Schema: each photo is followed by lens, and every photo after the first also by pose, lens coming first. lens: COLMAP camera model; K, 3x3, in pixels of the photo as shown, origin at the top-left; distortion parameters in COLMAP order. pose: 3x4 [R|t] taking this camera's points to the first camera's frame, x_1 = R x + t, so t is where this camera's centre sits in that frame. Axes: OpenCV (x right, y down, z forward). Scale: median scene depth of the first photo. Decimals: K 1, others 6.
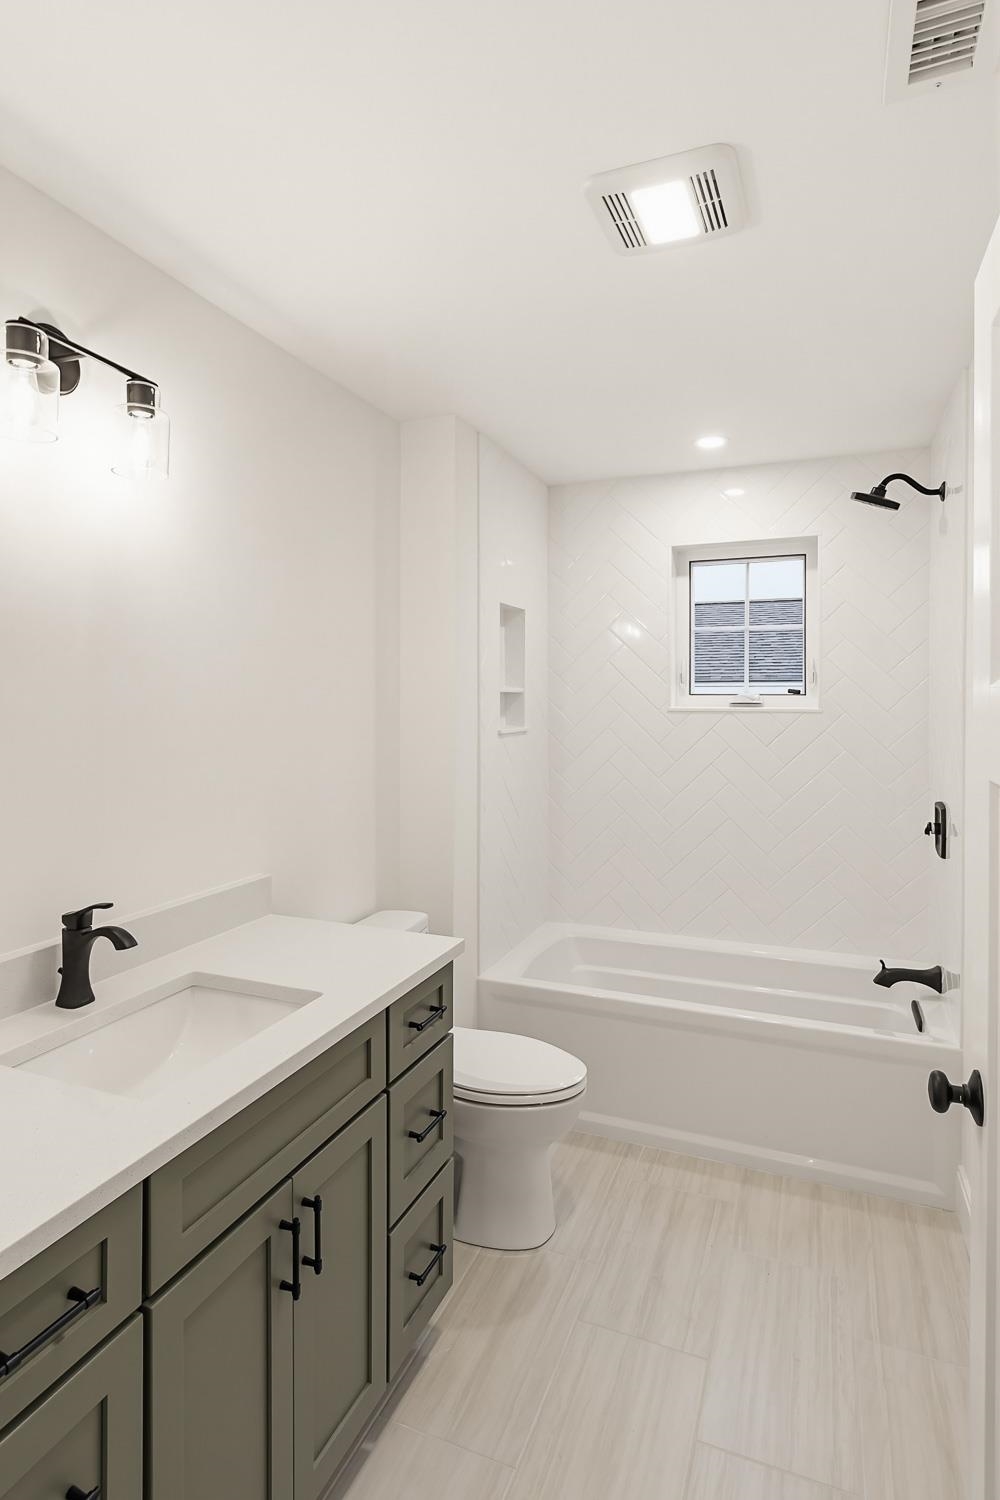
lens RADIAL K [[810.8, 0, 475.6], [0, 810.8, 699.7], [0, 0, 1]] dist [-0.004285, -0.000119]
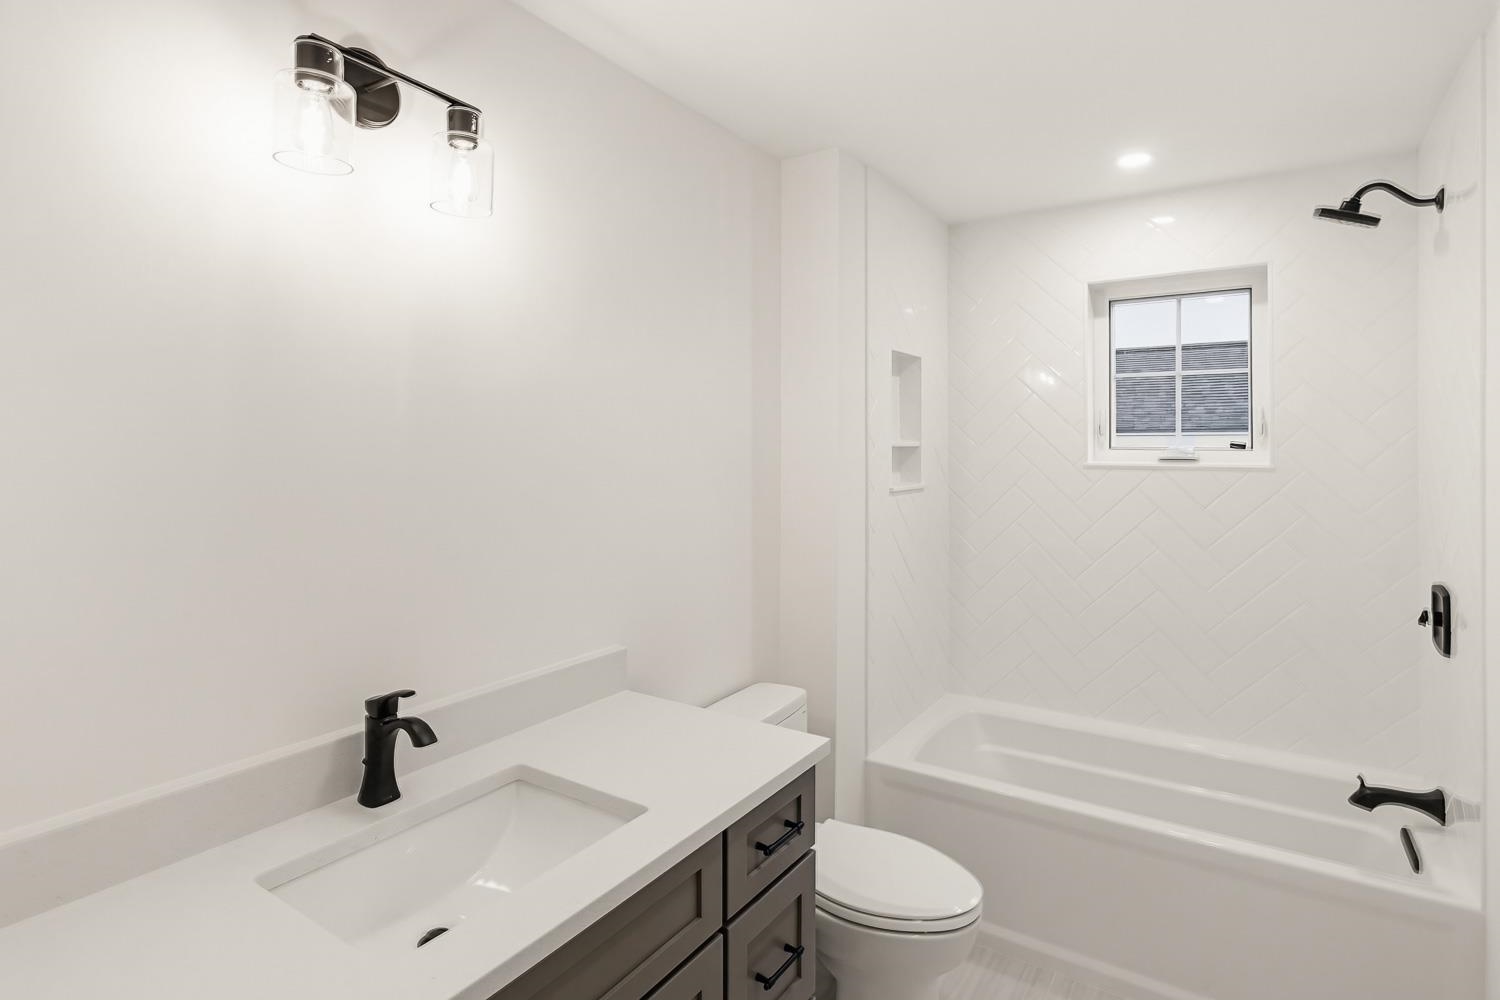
lens RADIAL K [[756.2, 0, 769.9], [0, 756.2, 437.9], [0, 0, 1]] dist [-0.000463, 0.000036]
pose [[0.986049, -0.000622, -0.166452, 0.042326], [-0.001424, 0.999925, -0.012173, -0.009398], [0.166447, 0.012240, 0.985974, 0.147886]]
